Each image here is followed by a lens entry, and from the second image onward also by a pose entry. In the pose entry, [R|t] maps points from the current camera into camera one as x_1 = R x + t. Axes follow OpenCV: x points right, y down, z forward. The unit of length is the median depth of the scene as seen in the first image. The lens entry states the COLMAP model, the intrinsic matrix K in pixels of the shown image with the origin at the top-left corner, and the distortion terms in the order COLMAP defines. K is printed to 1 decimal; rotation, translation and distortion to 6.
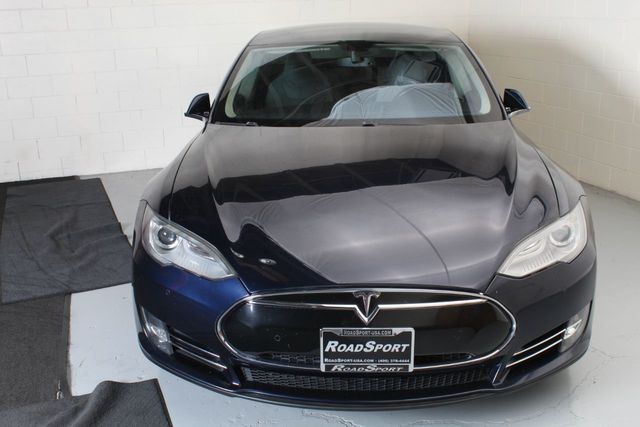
lens RADIAL K [[689.8, 0, 320.0], [0, 689.8, 213.5], [0, 0, 1]] dist [-0.148293, 0.222917]
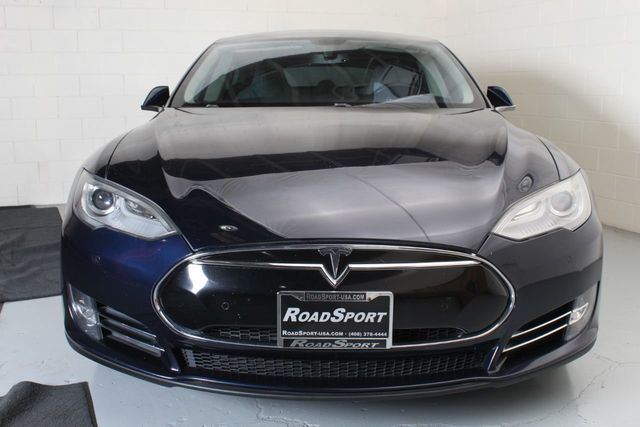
lens RADIAL K [[689.8, 0, 320.0], [0, 689.8, 213.5], [0, 0, 1]] dist [-0.148293, 0.222917]
pose [[0.999288, 0.015690, 0.034323, 0.018500], [-0.011874, 0.994005, -0.108690, 0.143666], [-0.035822, 0.108205, 0.993483, 0.156784]]
